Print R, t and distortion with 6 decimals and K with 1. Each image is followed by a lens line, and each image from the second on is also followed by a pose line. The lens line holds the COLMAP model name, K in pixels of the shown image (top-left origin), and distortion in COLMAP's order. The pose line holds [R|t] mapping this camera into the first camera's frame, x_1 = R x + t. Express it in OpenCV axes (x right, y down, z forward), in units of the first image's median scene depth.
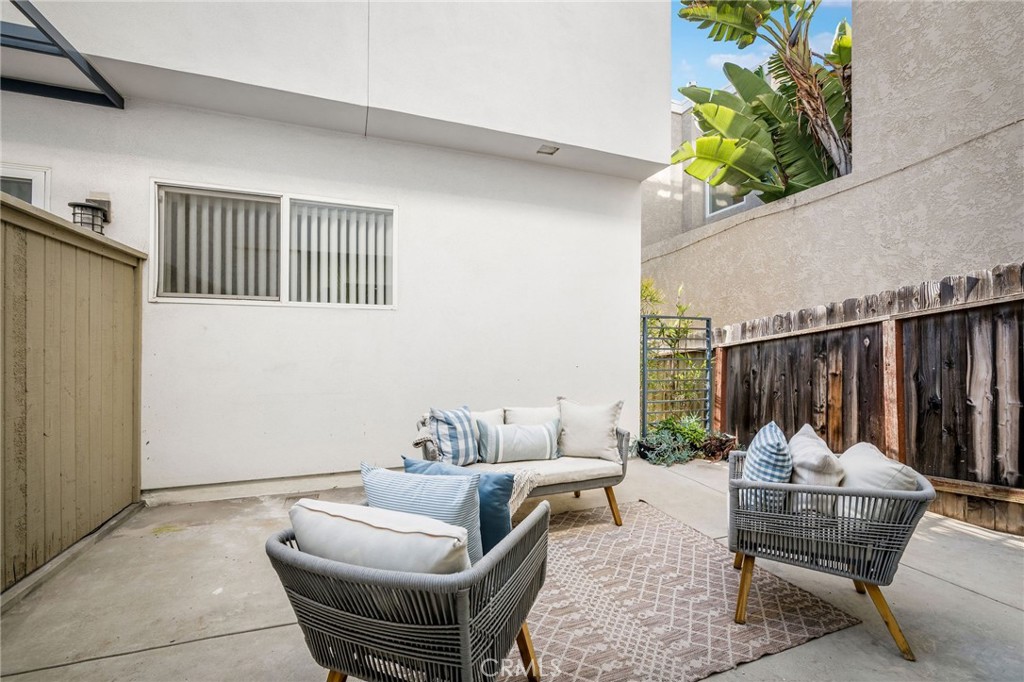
lens RADIAL K [[425.6, 0, 513.7], [0, 425.6, 340.3], [0, 0, 1]] dist [-0.001824, -0.000209]
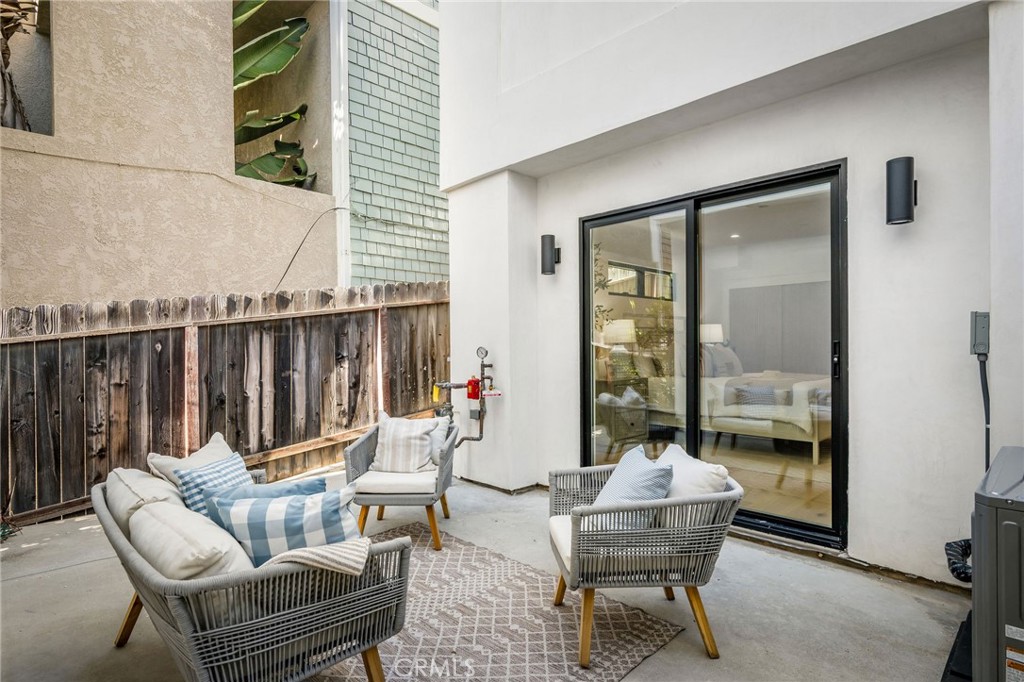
lens RADIAL K [[528.9, 0, 512.5], [0, 528.9, 346.6], [0, 0, 1]] dist [0.002827, 0.000208]
pose [[-0.412810, -0.004458, 0.910806, -0.602174], [-0.008294, 0.999965, 0.001135, -0.005562], [-0.910779, -0.007085, -0.412833, 0.781301]]
